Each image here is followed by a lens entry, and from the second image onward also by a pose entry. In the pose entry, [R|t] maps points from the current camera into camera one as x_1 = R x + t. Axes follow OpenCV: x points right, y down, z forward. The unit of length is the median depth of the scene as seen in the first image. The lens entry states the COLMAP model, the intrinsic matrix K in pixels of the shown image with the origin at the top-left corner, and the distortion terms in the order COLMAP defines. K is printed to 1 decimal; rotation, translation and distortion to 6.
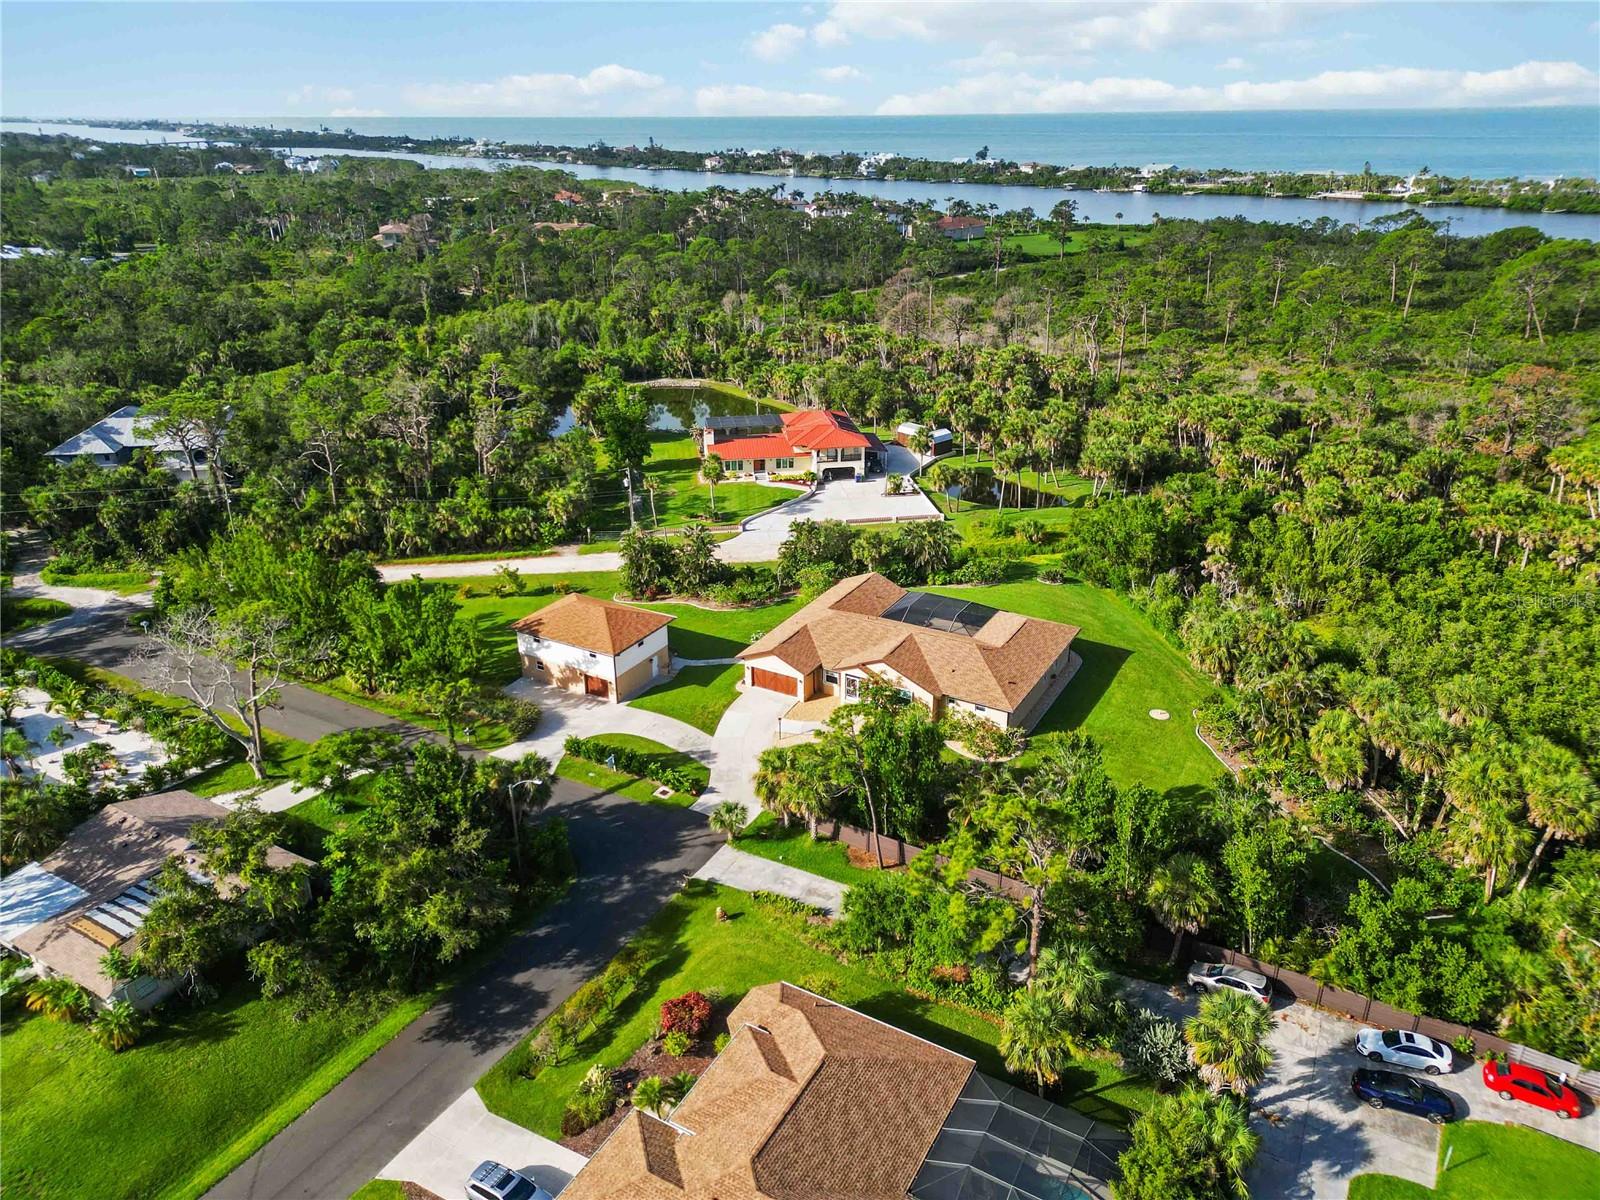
lens RADIAL K [[1115.8, 0, 799.8], [0, 1115.8, 602.8], [0, 0, 1]] dist [0.072147, -0.069346]
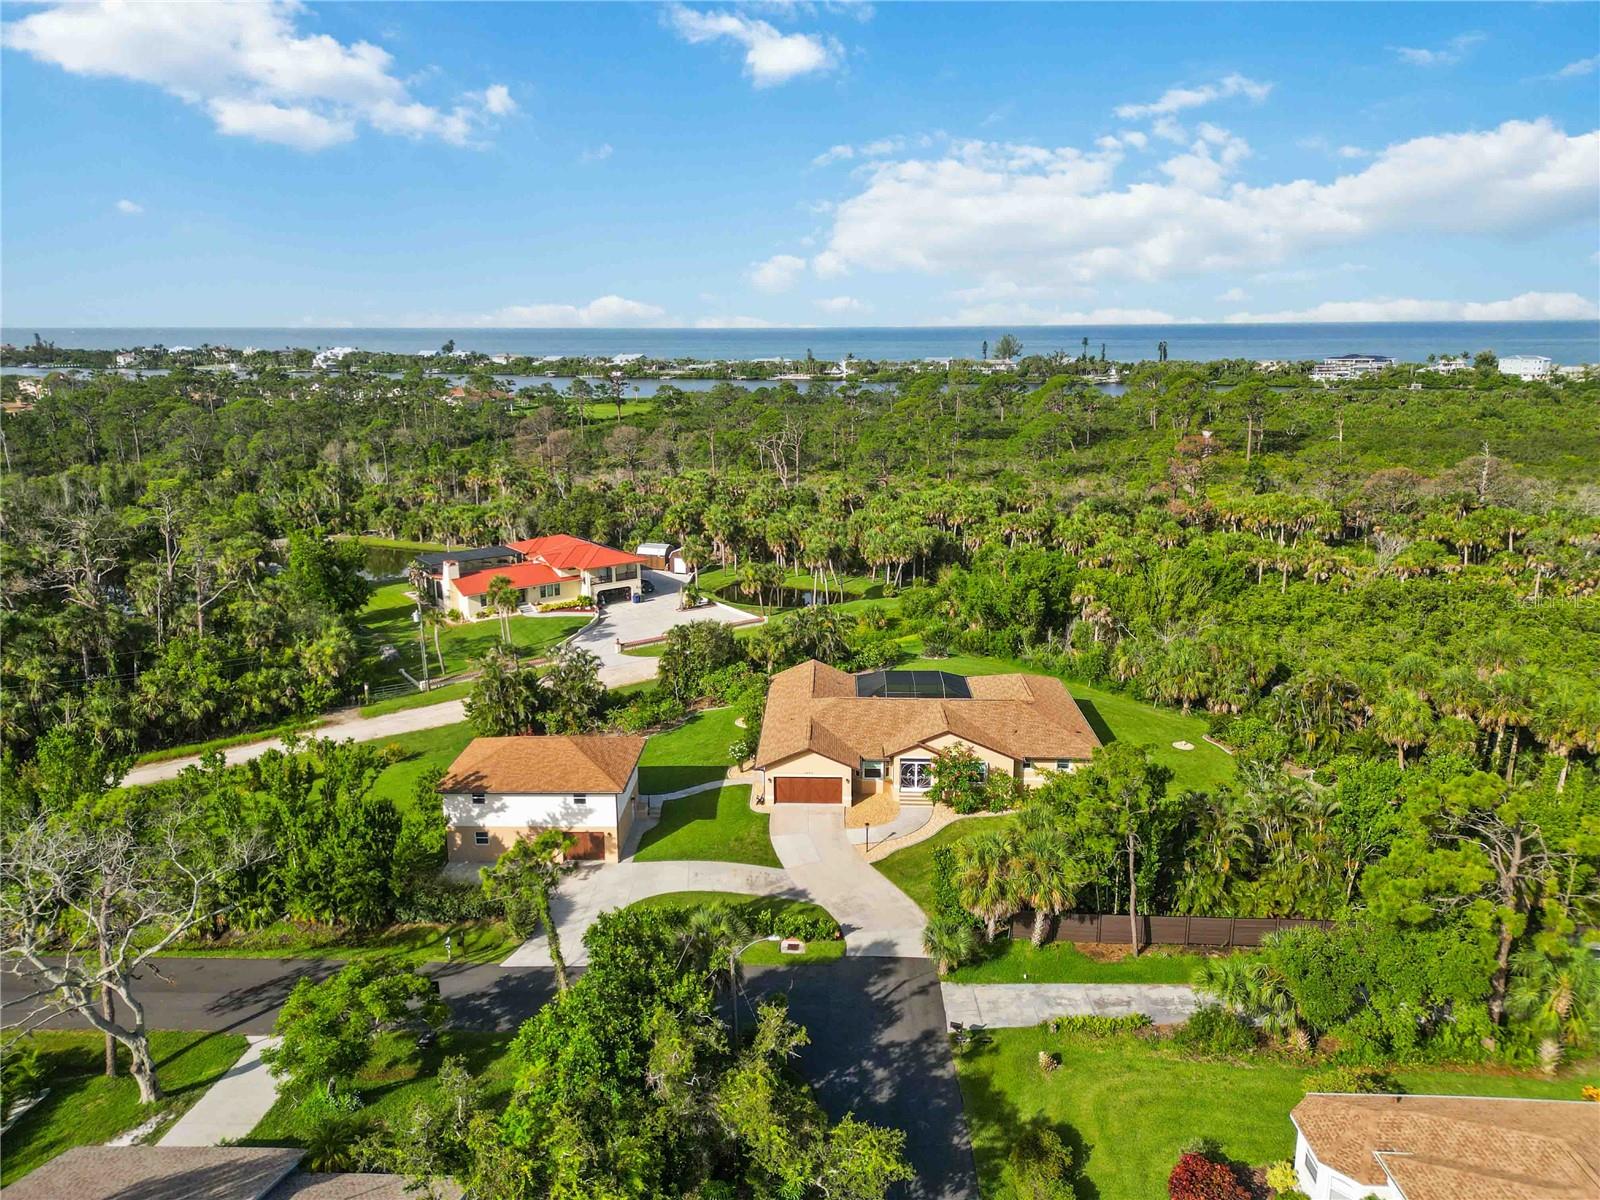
lens RADIAL K [[1115.8, 0, 800.3], [0, 1115.8, 594.1], [0, 0, 1]] dist [0.072147, -0.069346]
pose [[0.883678, -0.107418, 0.455604, -0.274630], [0.186108, 0.973703, -0.131400, 0.028335], [-0.429509, 0.200907, 0.880431, 0.203112]]
